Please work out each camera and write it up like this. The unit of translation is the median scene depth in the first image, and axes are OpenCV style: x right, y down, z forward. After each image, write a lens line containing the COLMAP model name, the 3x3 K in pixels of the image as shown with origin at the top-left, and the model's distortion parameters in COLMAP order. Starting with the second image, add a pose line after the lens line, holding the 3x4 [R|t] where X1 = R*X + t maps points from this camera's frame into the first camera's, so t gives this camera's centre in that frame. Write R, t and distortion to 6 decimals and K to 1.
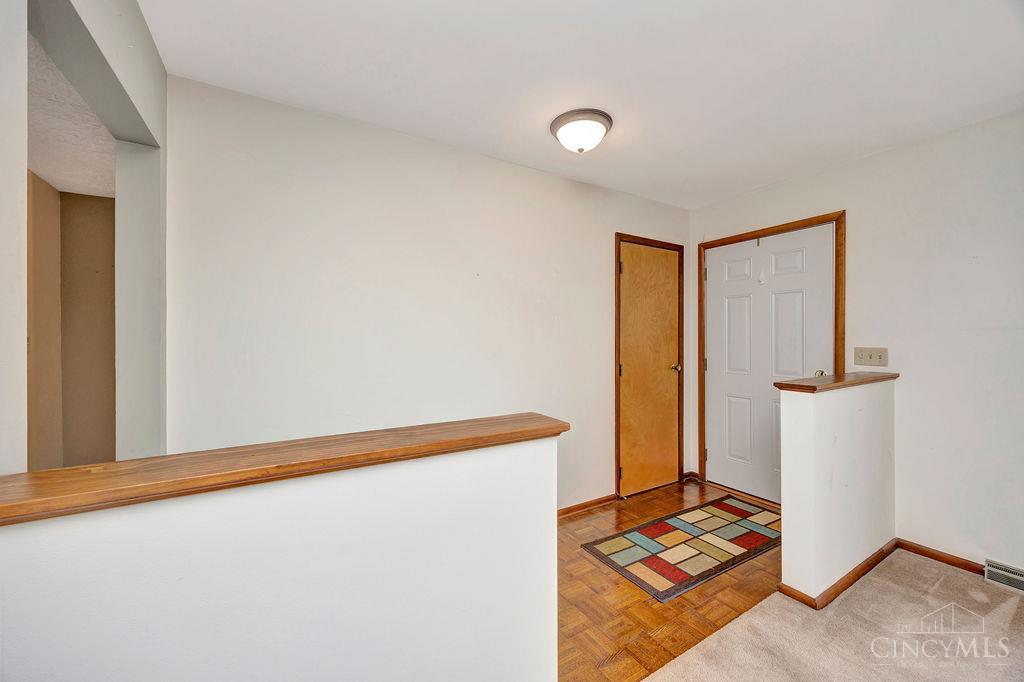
lens RADIAL K [[394.5, 0, 506.7], [0, 394.5, 343.2], [0, 0, 1]] dist [-0.012950, 0.000062]
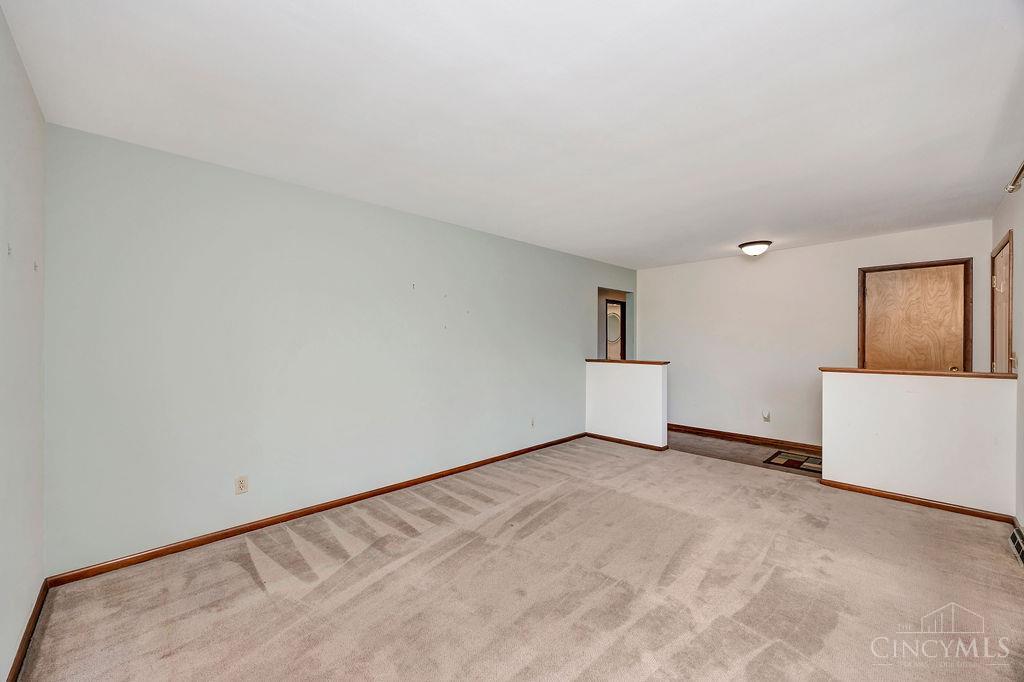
lens RADIAL K [[394.5, 0, 502.7], [0, 394.5, 343.4], [0, 0, 1]] dist [-0.012950, 0.000062]
pose [[0.204162, 0.003033, -0.978932, 1.392693], [-0.010511, 0.999944, 0.000906, 0.001367], [0.978881, 0.010104, 0.204183, -0.541072]]
